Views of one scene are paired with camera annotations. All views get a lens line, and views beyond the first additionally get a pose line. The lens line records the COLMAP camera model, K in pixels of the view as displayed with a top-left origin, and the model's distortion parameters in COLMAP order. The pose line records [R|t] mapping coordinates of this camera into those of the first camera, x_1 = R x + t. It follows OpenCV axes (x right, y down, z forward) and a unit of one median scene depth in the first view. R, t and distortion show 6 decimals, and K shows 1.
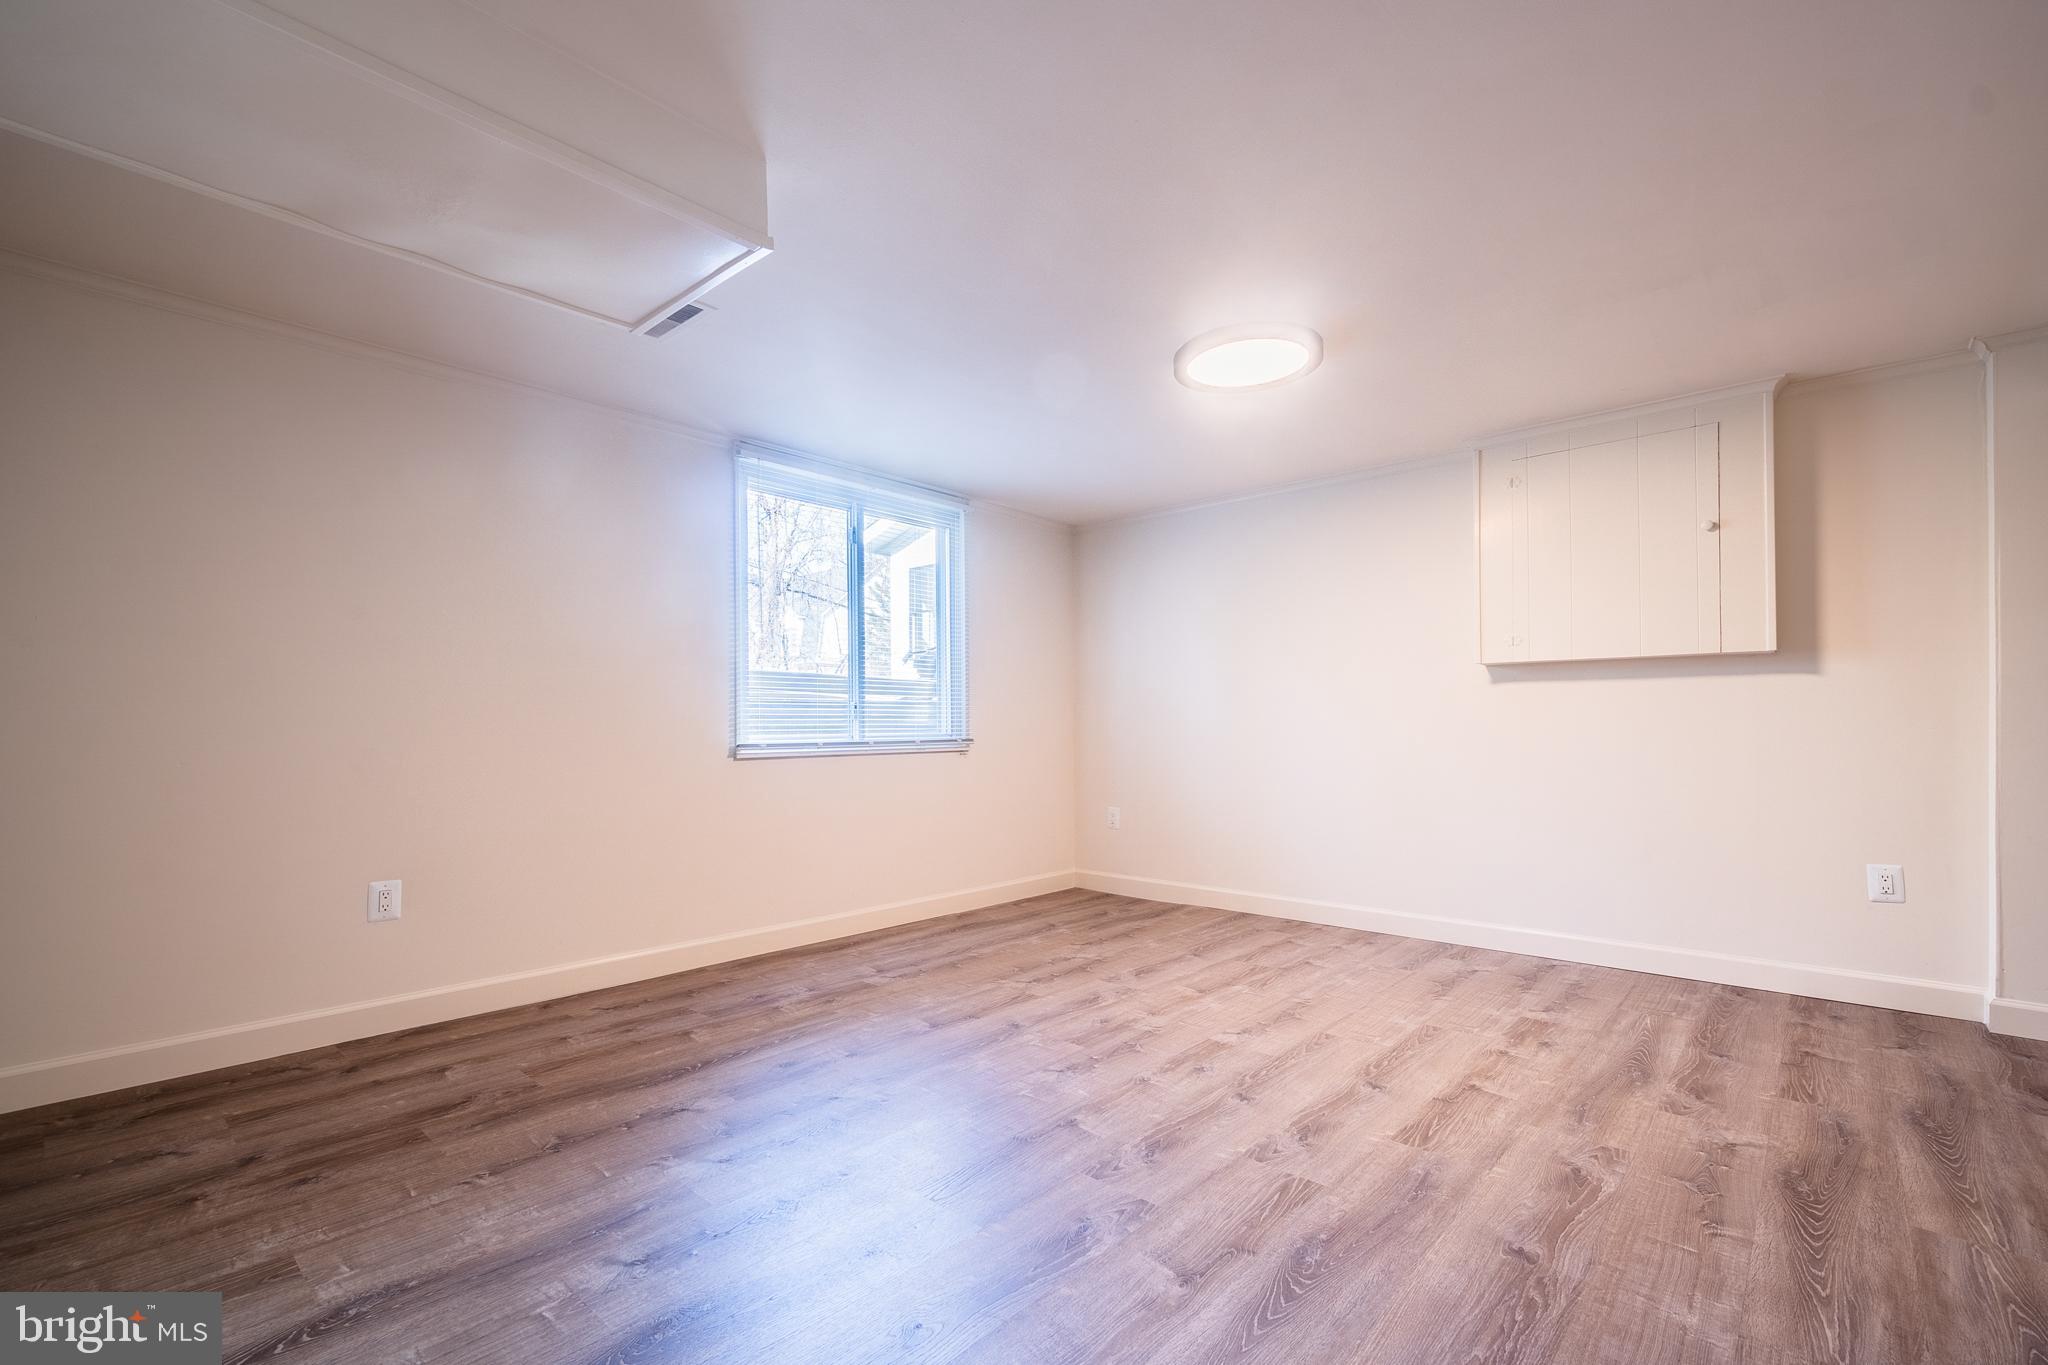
lens RADIAL K [[896.2, 0, 997.2], [0, 896.2, 721.2], [0, 0, 1]] dist [-0.000870, 0.000046]
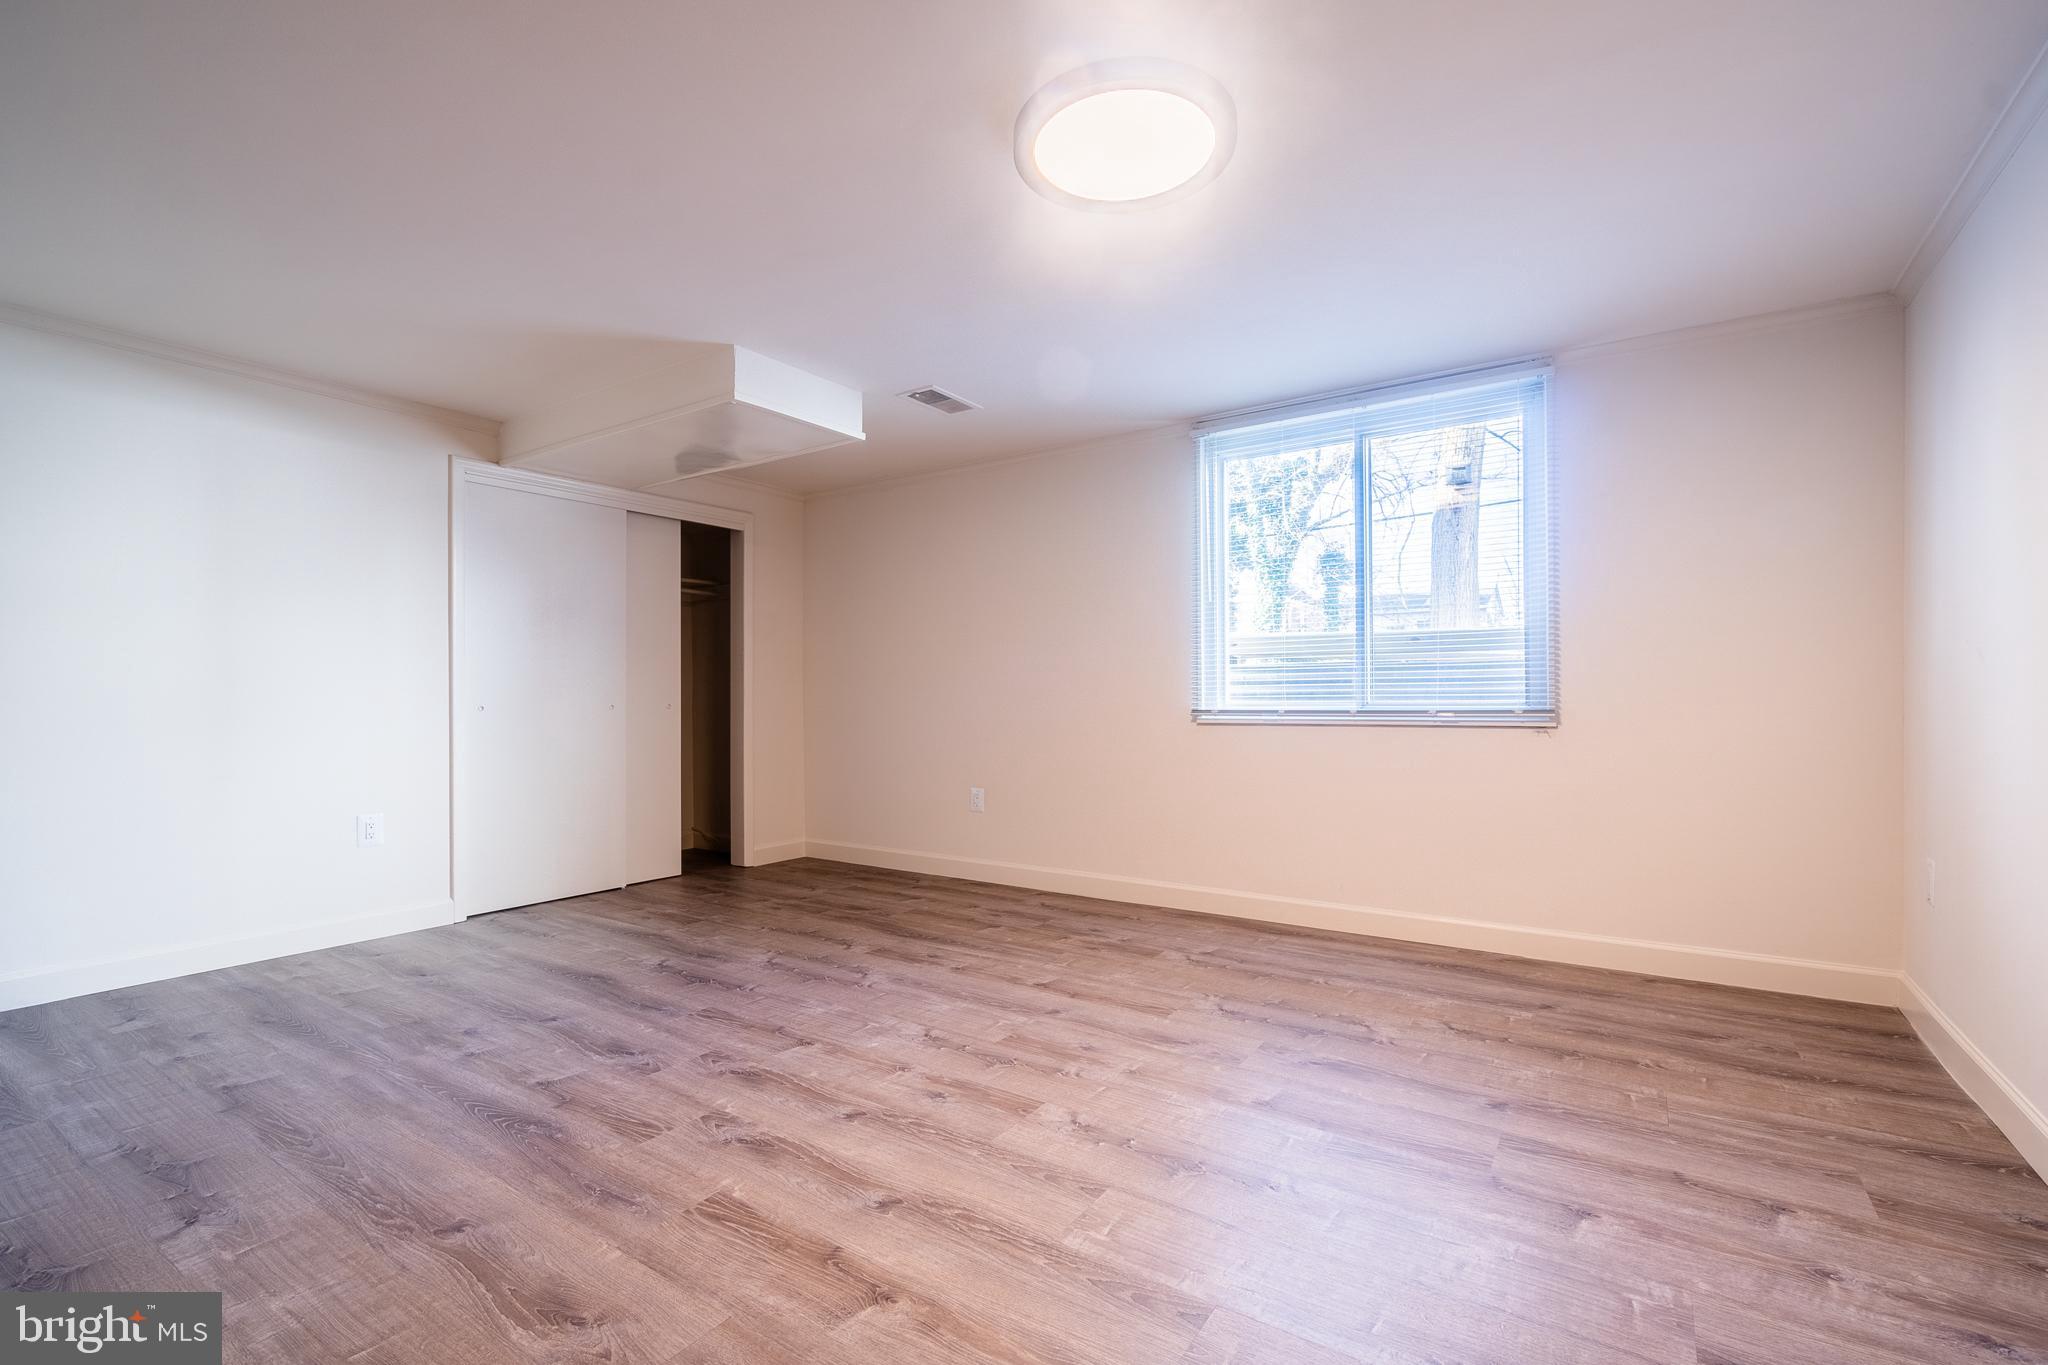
lens RADIAL K [[896.2, 0, 1046.1], [0, 896.2, 695.3], [0, 0, 1]] dist [-0.000870, 0.000046]
pose [[0.169144, -0.000611, -0.985591, 1.023499], [0.011608, 0.999932, 0.001372, 0.008064], [0.985523, -0.011673, 0.169140, 0.909881]]
